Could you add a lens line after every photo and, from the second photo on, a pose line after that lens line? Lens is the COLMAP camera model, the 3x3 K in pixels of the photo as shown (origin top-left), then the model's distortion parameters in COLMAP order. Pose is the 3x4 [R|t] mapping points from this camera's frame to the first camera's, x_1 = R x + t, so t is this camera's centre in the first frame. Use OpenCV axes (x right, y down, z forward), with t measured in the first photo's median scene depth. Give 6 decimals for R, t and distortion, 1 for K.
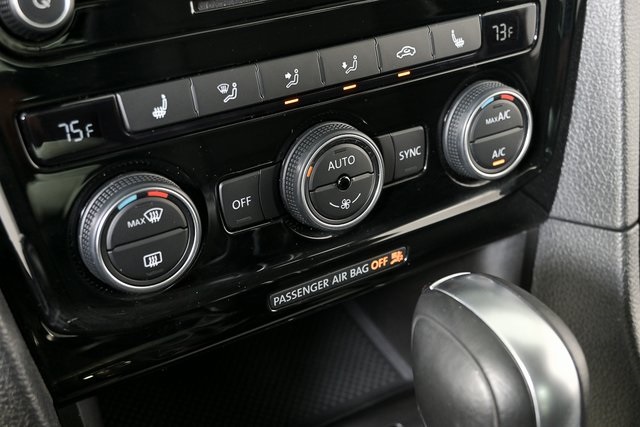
lens RADIAL K [[924.4, 0, 320.1], [0, 924.4, 215.0], [0, 0, 1]] dist [0.013173, 0.000000]
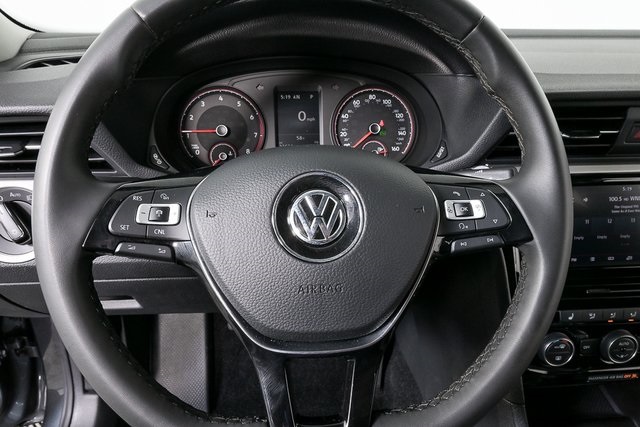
lens RADIAL K [[436.7, 0, 320.1], [0, 436.7, 215.8], [0, 0, 1]] dist [0.012214, -0.000431]
pose [[0.881854, 0.191802, -0.430751, -0.314046], [-0.233523, 0.971282, -0.045594, -0.162025], [0.409635, 0.140797, 0.901318, -0.803839]]
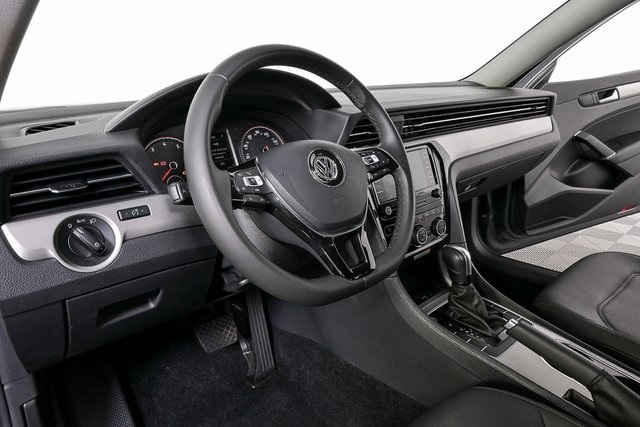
lens RADIAL K [[436.7, 0, 324.2], [0, 436.7, 214.5], [0, 0, 1]] dist [0.012214, -0.000431]
pose [[0.984784, -0.105902, 0.137790, -0.956431], [0.135872, 0.963533, -0.230526, 0.385552], [-0.108352, 0.245740, 0.963261, -1.679899]]
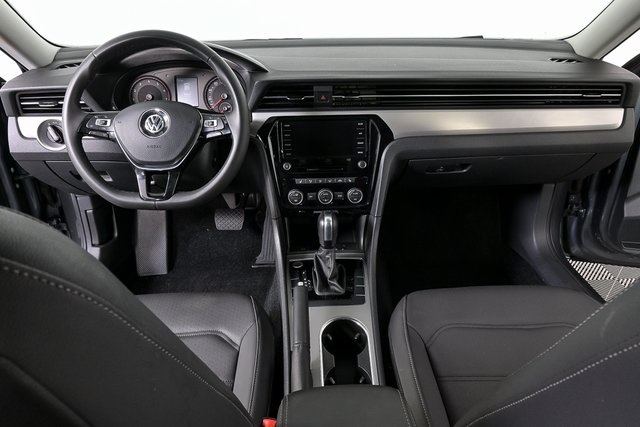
lens RADIAL K [[436.7, 0, 321.7], [0, 436.7, 216.0], [0, 0, 1]] dist [0.012214, -0.000431]
pose [[0.861472, 0.221451, -0.456975, 1.468442], [-0.240952, 0.970405, 0.016027, 0.054178], [0.447000, 0.096302, 0.889335, -1.841530]]
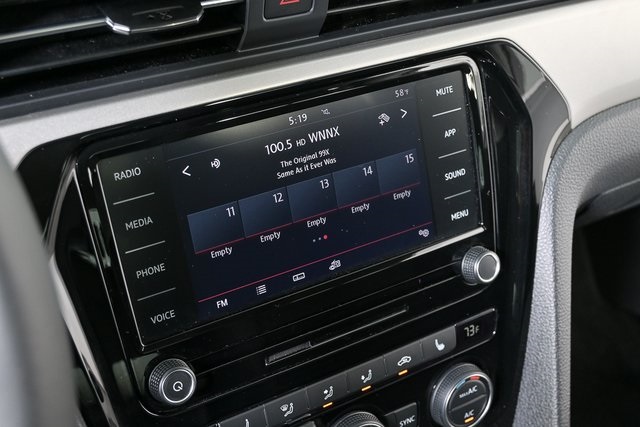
lens RADIAL K [[911.8, 0, 322.4], [0, 911.8, 215.8], [0, 0, 1]] dist [0.008273, 0.000000]
pose [[0.999990, 0.000872, -0.004452, -0.030964], [-0.000859, 0.999995, 0.003037, -0.404088], [0.004455, -0.003033, 0.999985, -0.447043]]
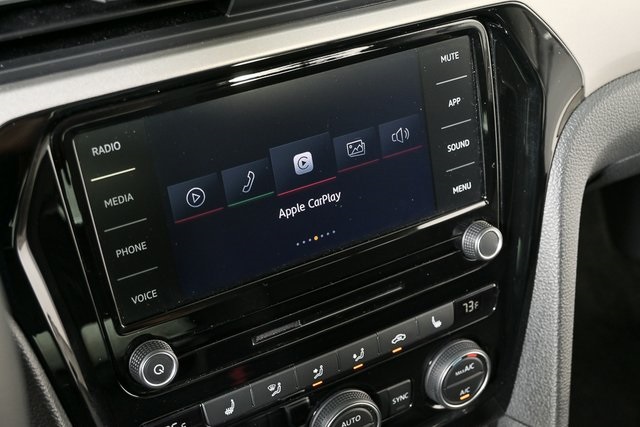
lens RADIAL K [[911.8, 0, 321.2], [0, 911.8, 213.5], [0, 0, 1]] dist [0.008273, 0.000000]
pose [[0.999440, 0.025314, -0.021888, -0.000460], [-0.023326, 0.995955, 0.086769, -0.477737], [0.023996, -0.086210, 0.995988, -0.376979]]
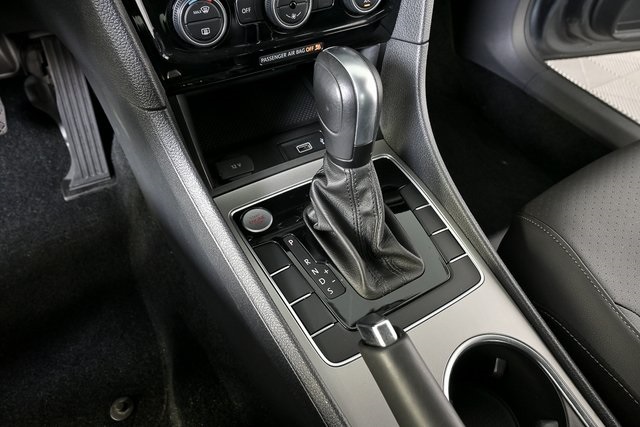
lens RADIAL K [[436.7, 0, 321.7], [0, 436.7, 213.5], [0, 0, 1]] dist [0.012214, -0.000431]
pose [[0.997793, 0.062717, 0.021810, 0.099177], [-0.066389, 0.948491, 0.309769, 0.105641], [-0.001259, -0.310533, 0.950562, -0.162548]]
